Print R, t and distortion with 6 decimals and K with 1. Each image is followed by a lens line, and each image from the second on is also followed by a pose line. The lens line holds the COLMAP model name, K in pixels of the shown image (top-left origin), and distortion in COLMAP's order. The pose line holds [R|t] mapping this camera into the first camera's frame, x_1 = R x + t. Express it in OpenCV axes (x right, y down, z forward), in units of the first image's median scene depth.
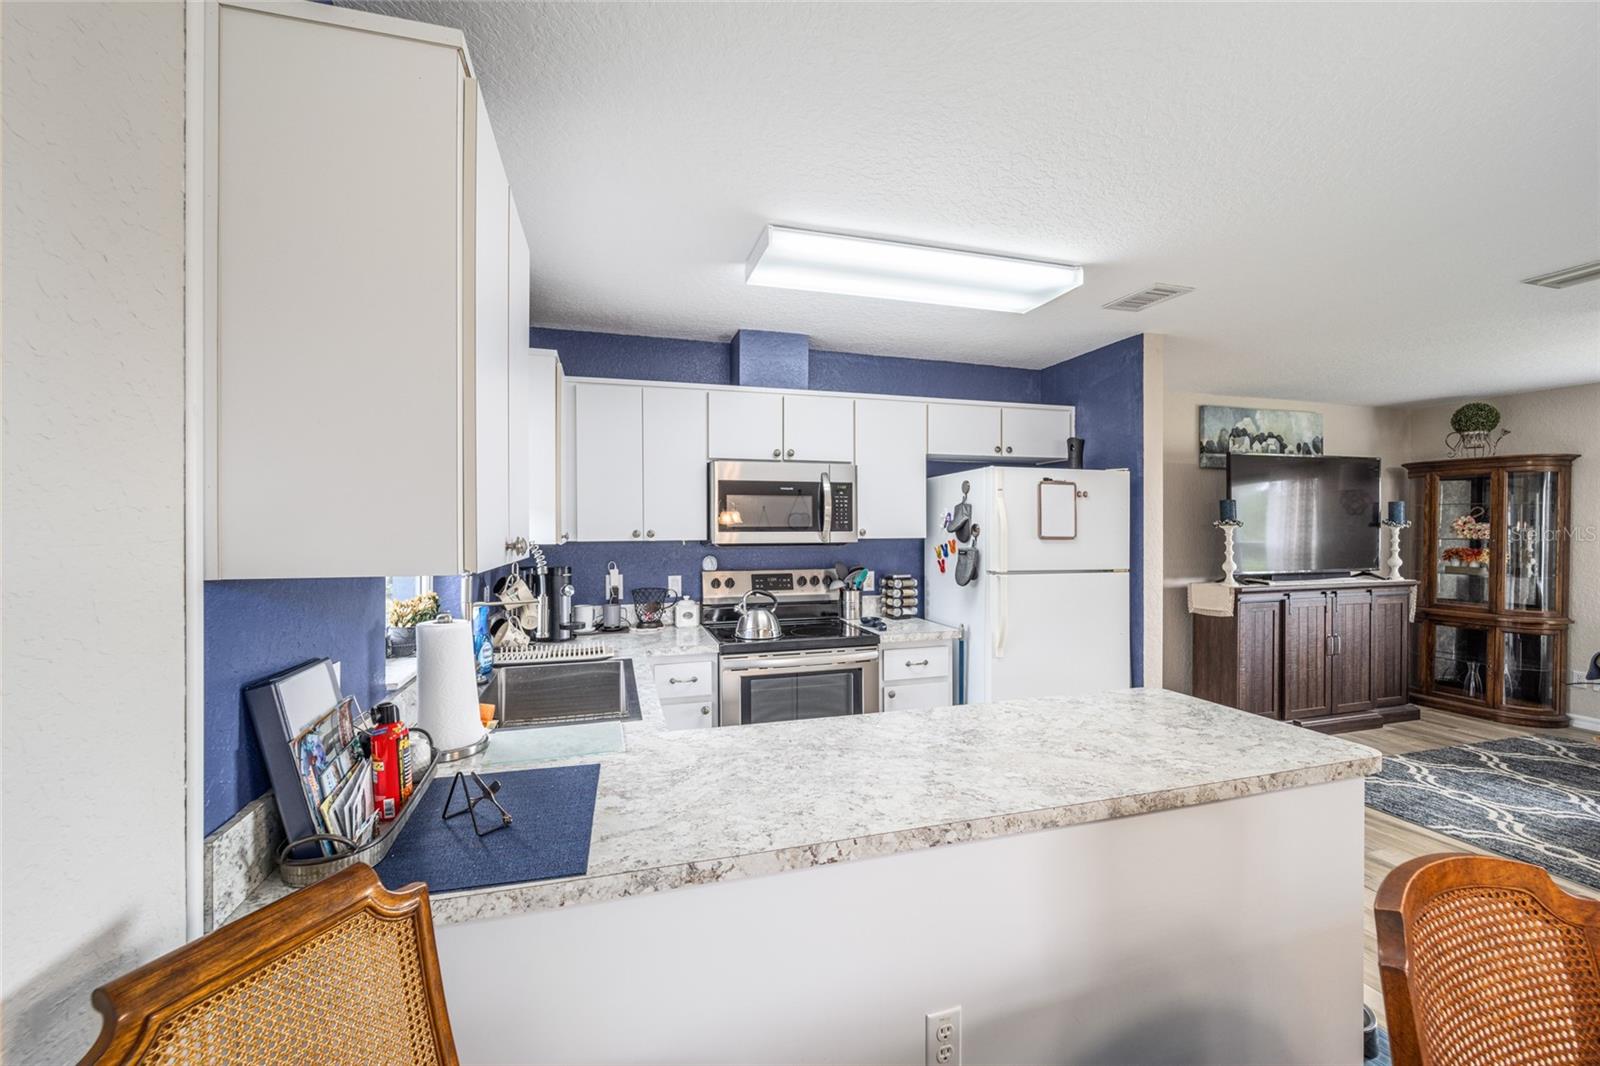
lens RADIAL K [[640.9, 0, 794.1], [0, 640.9, 532.2], [0, 0, 1]] dist [-0.009203, 0.000059]
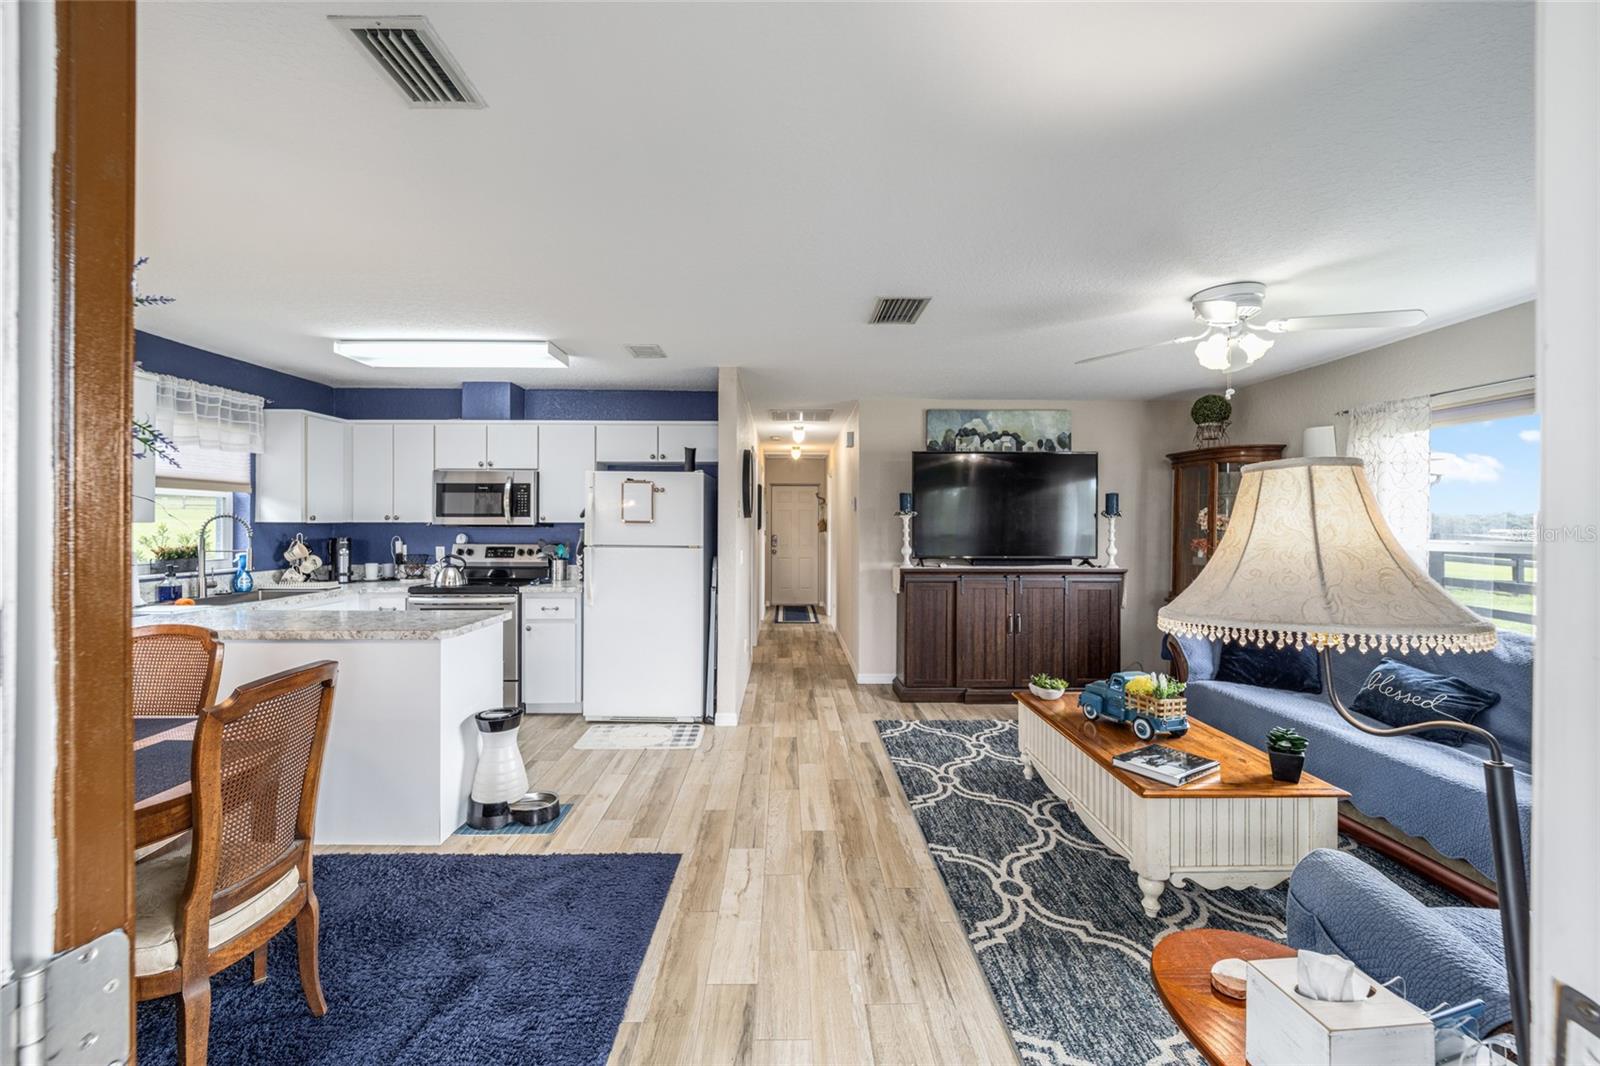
lens RADIAL K [[640.9, 0, 794.2], [0, 640.9, 527.4], [0, 0, 1]] dist [-0.009203, 0.000059]
pose [[0.963328, 0.007691, -0.268218, 0.780271], [-0.008004, 0.999968, -0.000072, 0.012976], [0.268209, 0.002216, 0.963358, -0.169240]]
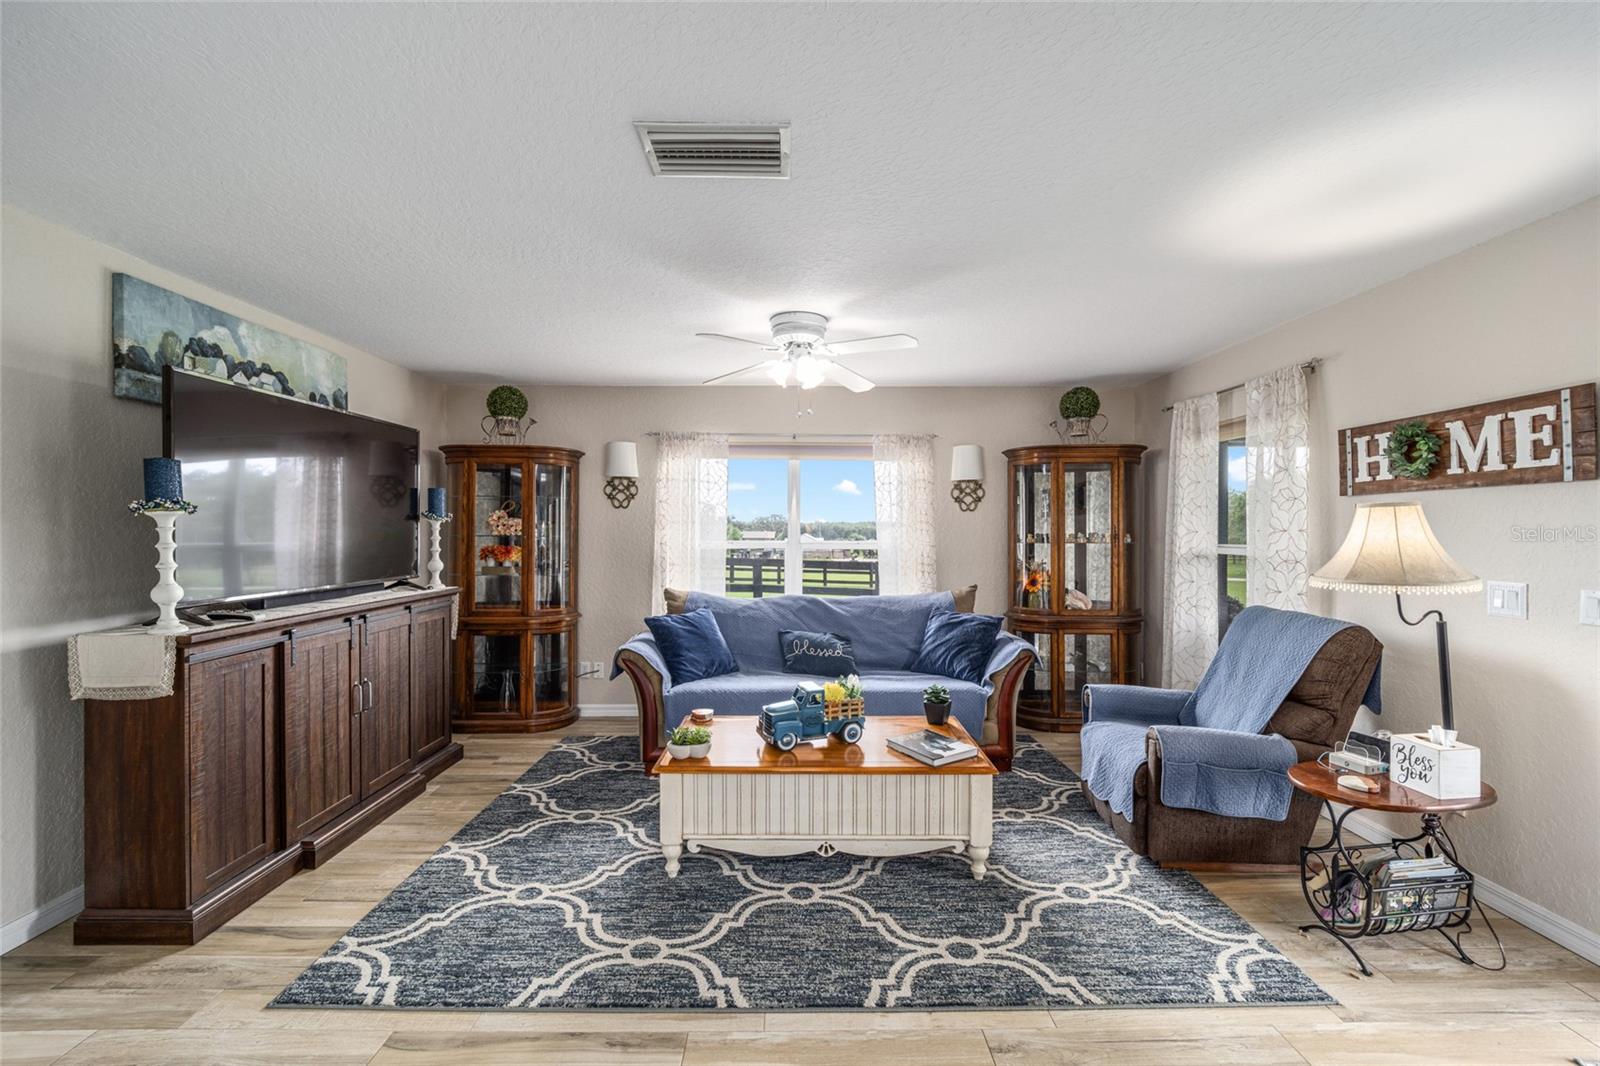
lens RADIAL K [[640.9, 0, 795.6], [0, 640.9, 531.6], [0, 0, 1]] dist [-0.009203, 0.000059]
pose [[0.272182, -0.001157, 0.962245, 0.332959], [0.004909, 0.999988, -0.000186, 0.007995], [-0.962233, 0.004774, 0.272184, 0.386300]]
